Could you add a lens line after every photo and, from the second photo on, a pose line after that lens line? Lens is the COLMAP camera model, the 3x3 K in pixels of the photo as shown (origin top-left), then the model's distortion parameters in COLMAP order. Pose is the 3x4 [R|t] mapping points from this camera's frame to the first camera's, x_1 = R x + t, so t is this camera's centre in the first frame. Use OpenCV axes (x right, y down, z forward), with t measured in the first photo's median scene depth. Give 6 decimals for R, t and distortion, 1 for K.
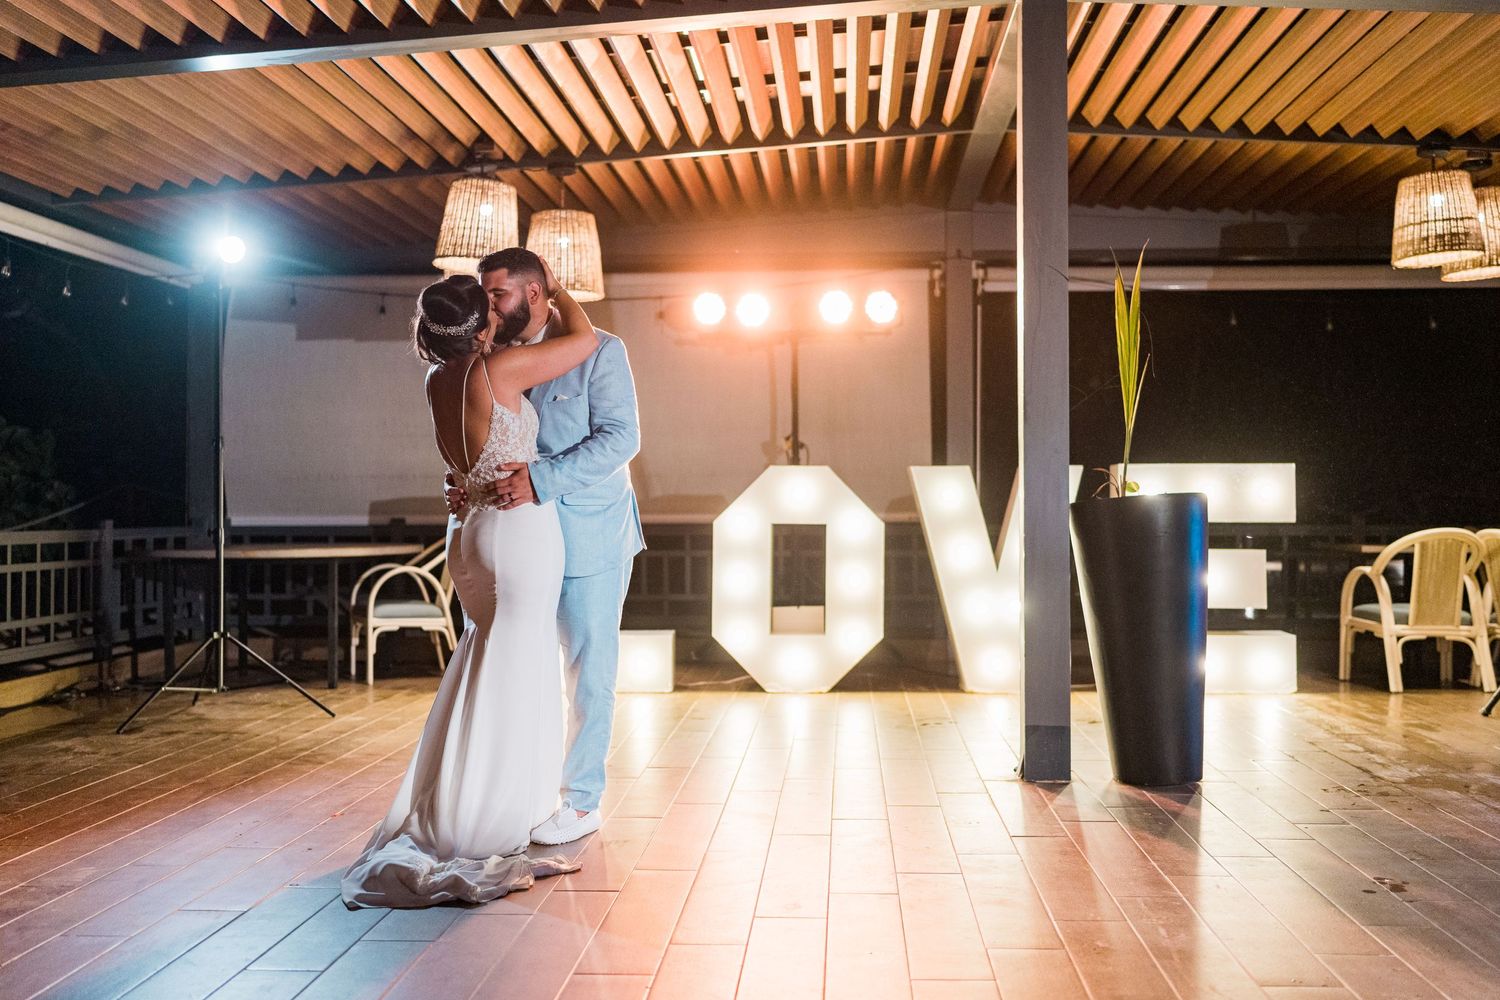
lens RADIAL K [[1488.0, 0, 750.0], [0, 1488.0, 500.0], [0, 0, 1]] dist [0.006374, 0.017500]
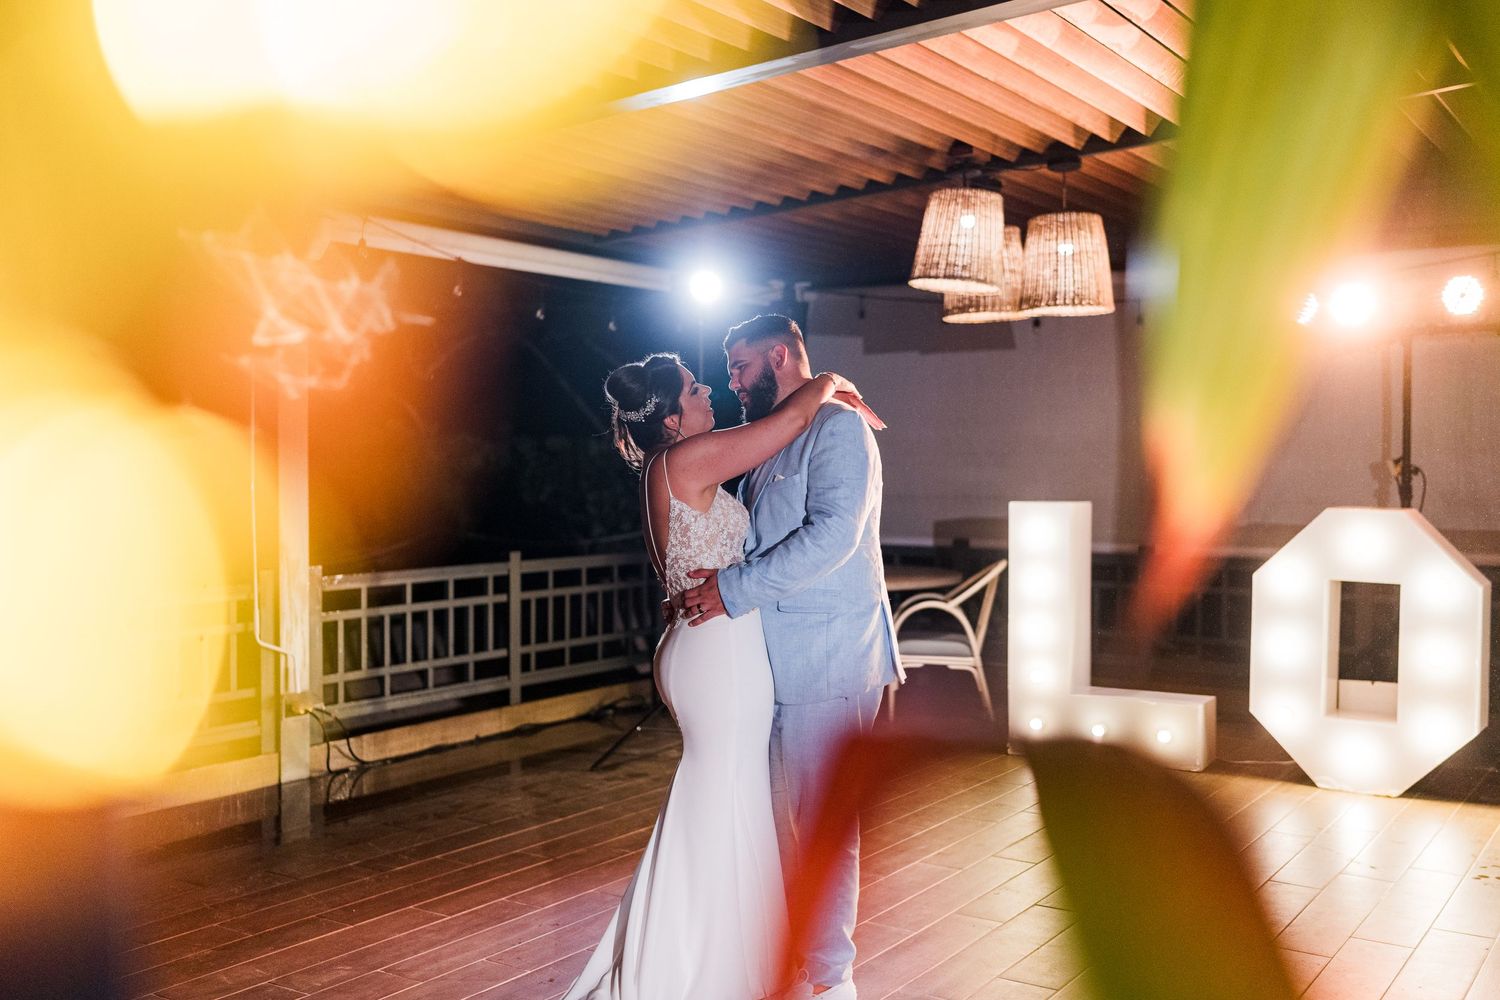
lens RADIAL K [[1488.0, 0, 750.0], [0, 1488.0, 500.0], [0, 0, 1]] dist [0.006374, 0.017500]
pose [[0.863831, 0.020431, -0.503366, 0.150298], [-0.004756, 0.999463, 0.032405, -0.052277], [0.503758, -0.025599, 0.863465, 0.147153]]
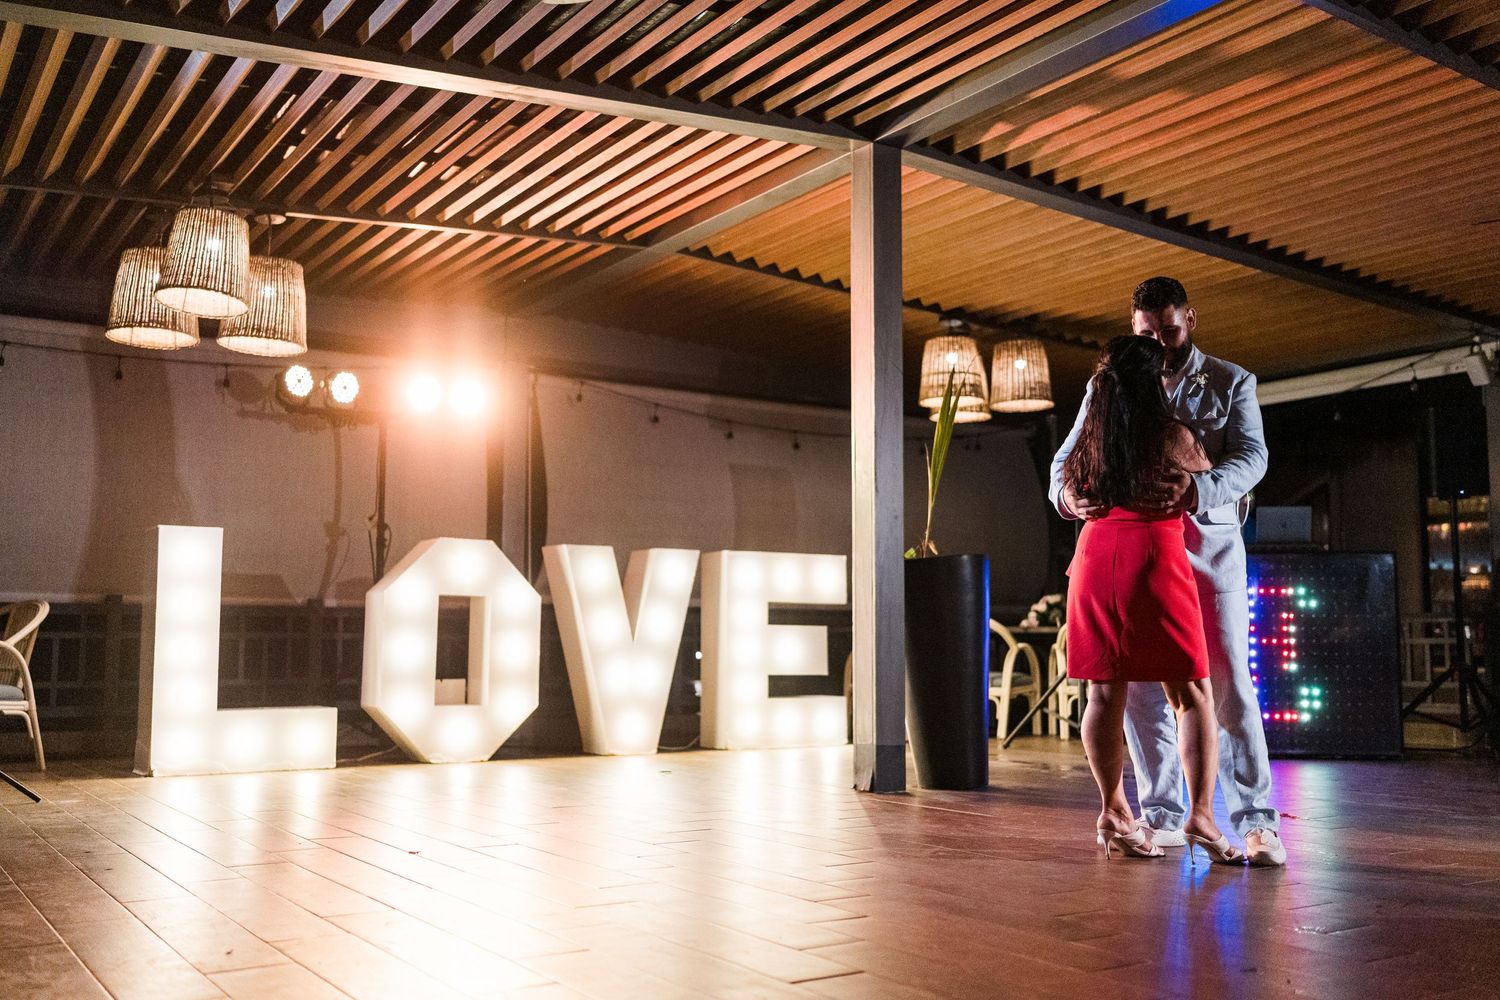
lens RADIAL K [[1468.1, 0, 749.0], [0, 1468.1, 522.9], [0, 0, 1]] dist [0.009822, 0.007682]
pose [[0.807239, 0.053790, 0.587769, -0.404725], [-0.005273, 0.996456, -0.083950, 0.049881], [-0.590202, 0.064668, 0.804662, 0.069372]]
